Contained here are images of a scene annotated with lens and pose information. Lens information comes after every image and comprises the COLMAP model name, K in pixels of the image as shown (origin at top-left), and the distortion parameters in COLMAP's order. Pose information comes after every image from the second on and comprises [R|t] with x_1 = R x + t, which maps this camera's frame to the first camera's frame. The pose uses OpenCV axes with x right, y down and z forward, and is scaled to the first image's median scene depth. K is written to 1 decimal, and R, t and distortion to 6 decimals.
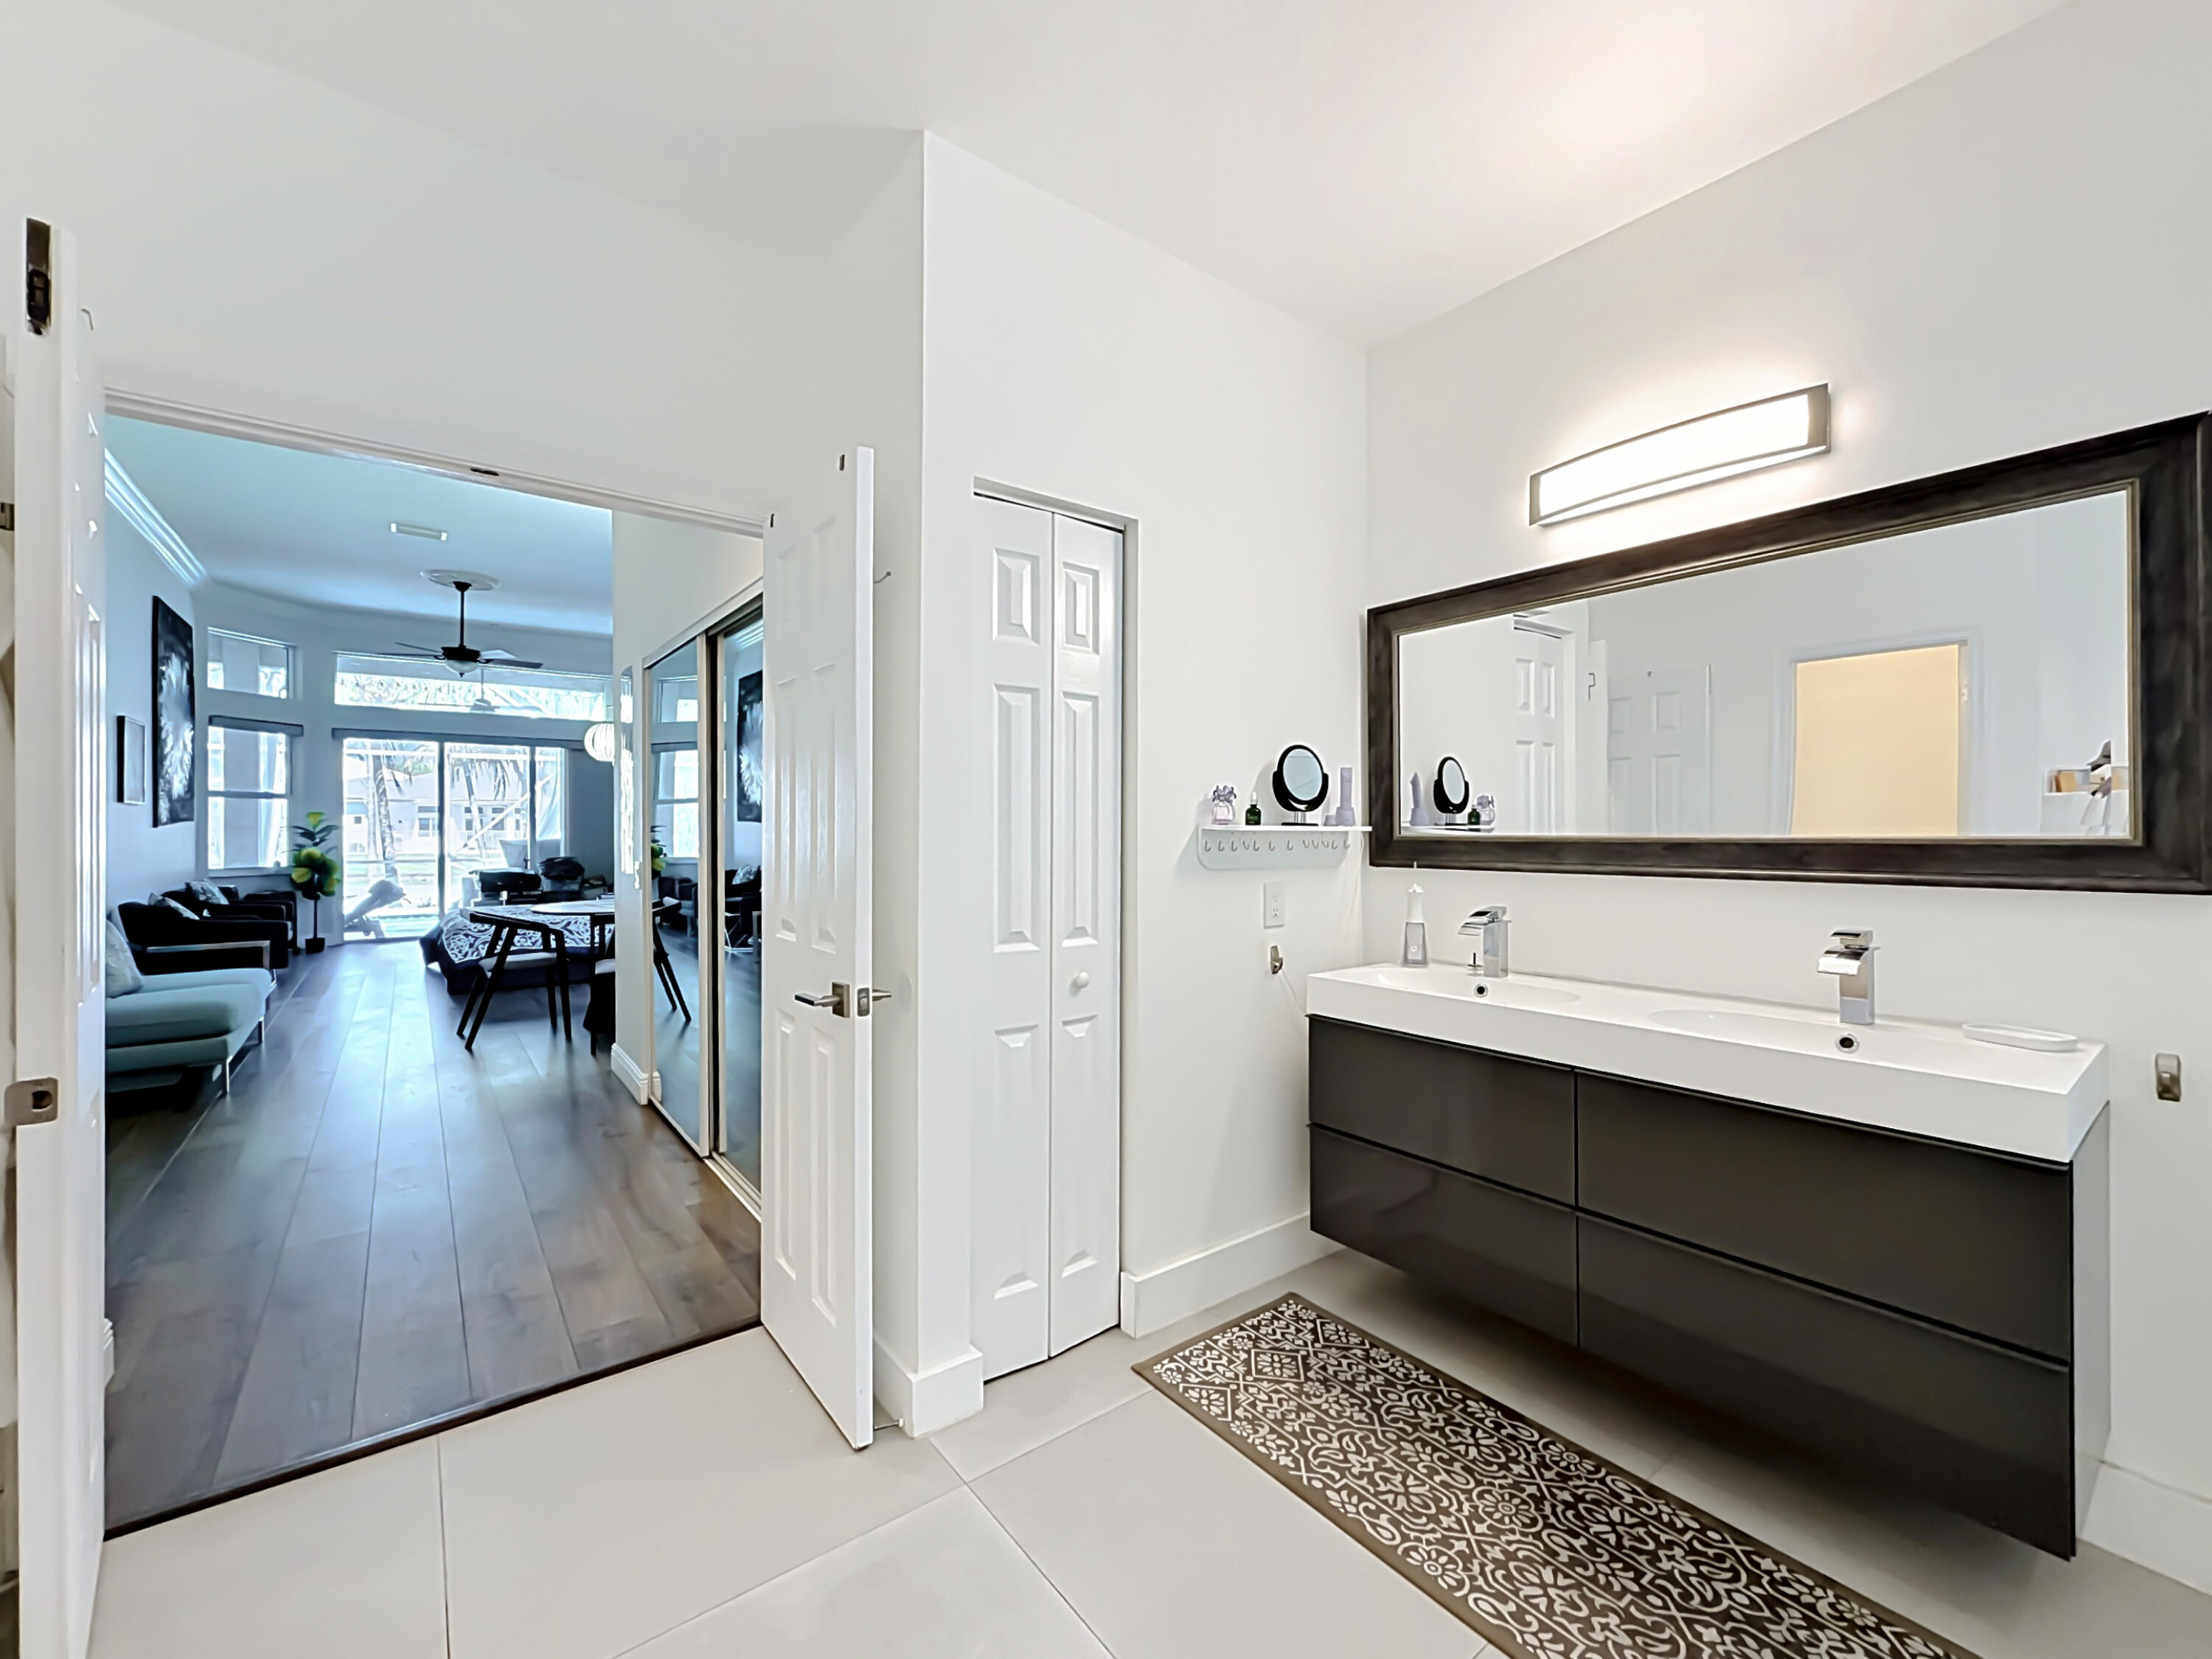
lens RADIAL K [[907.7, 0, 1111.8], [0, 907.7, 831.0], [0, 0, 1]] dist [0.000915, 0.000164]
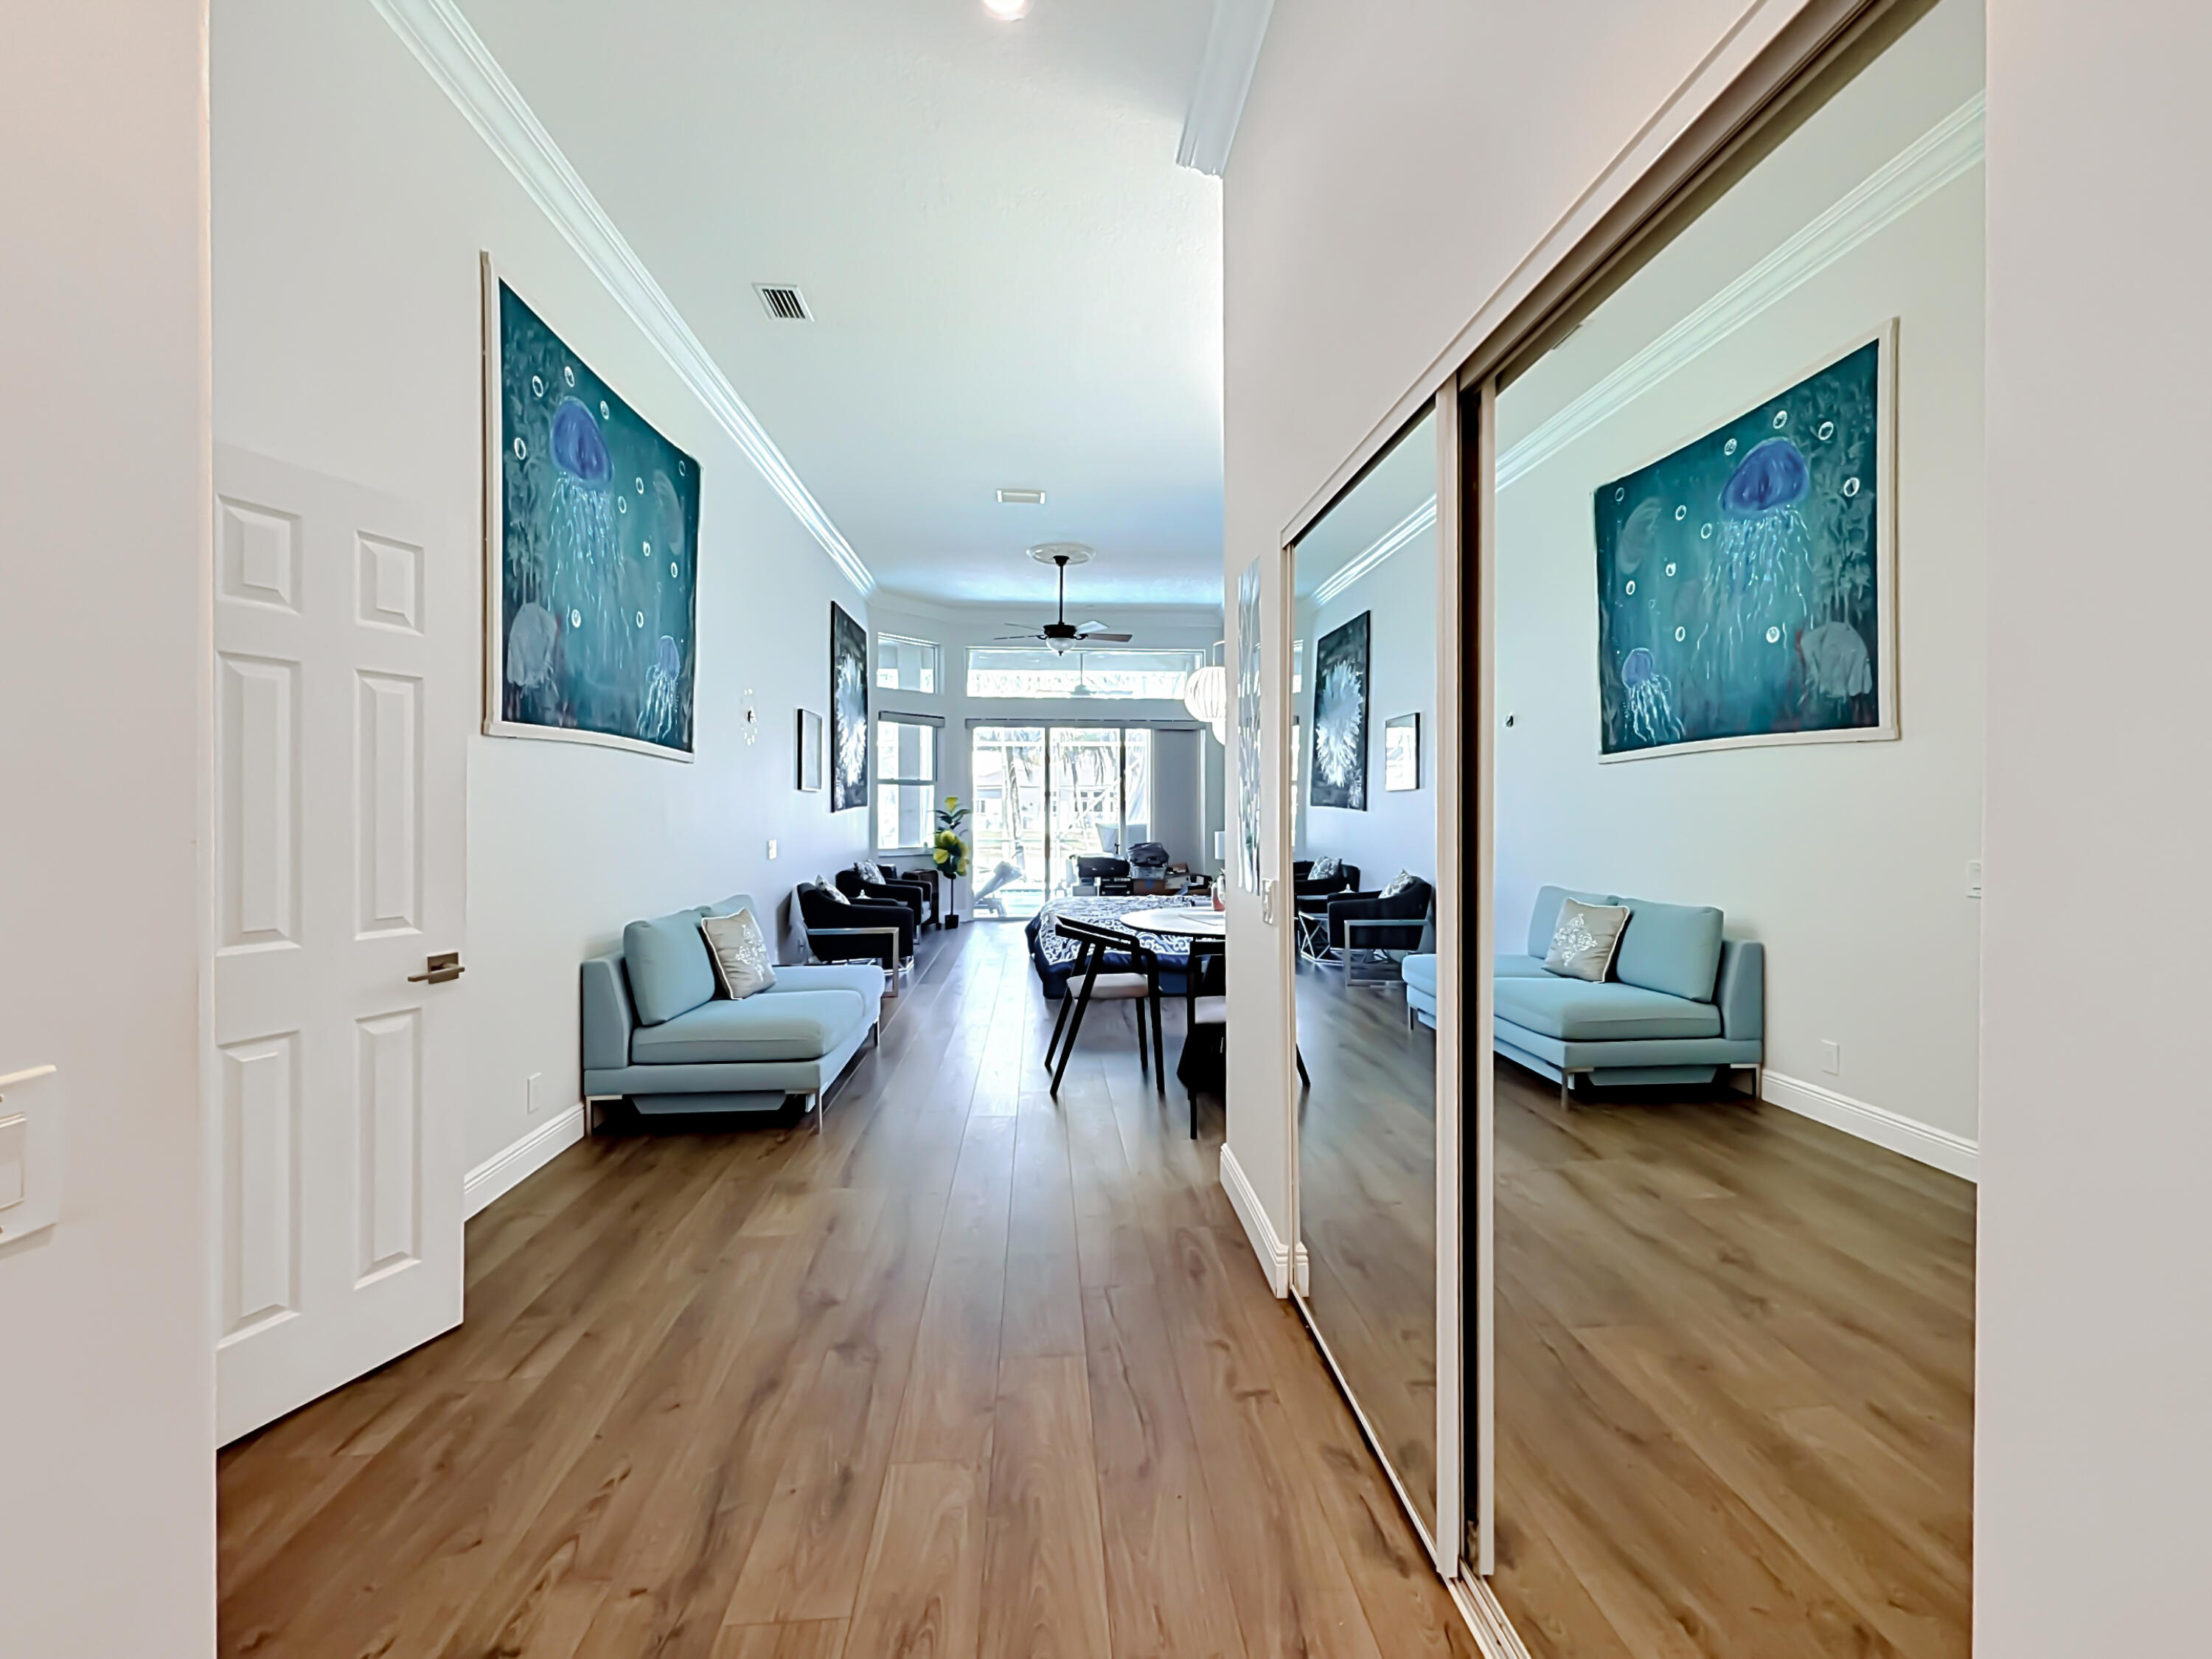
lens RADIAL K [[907.7, 0, 1106.9], [0, 907.7, 816.3], [0, 0, 1]] dist [0.000915, 0.000164]
pose [[0.833217, 0.004393, -0.552929, -0.136363], [-0.001621, 0.999984, 0.005503, -0.004689], [0.552944, -0.003689, 0.833210, 0.215013]]
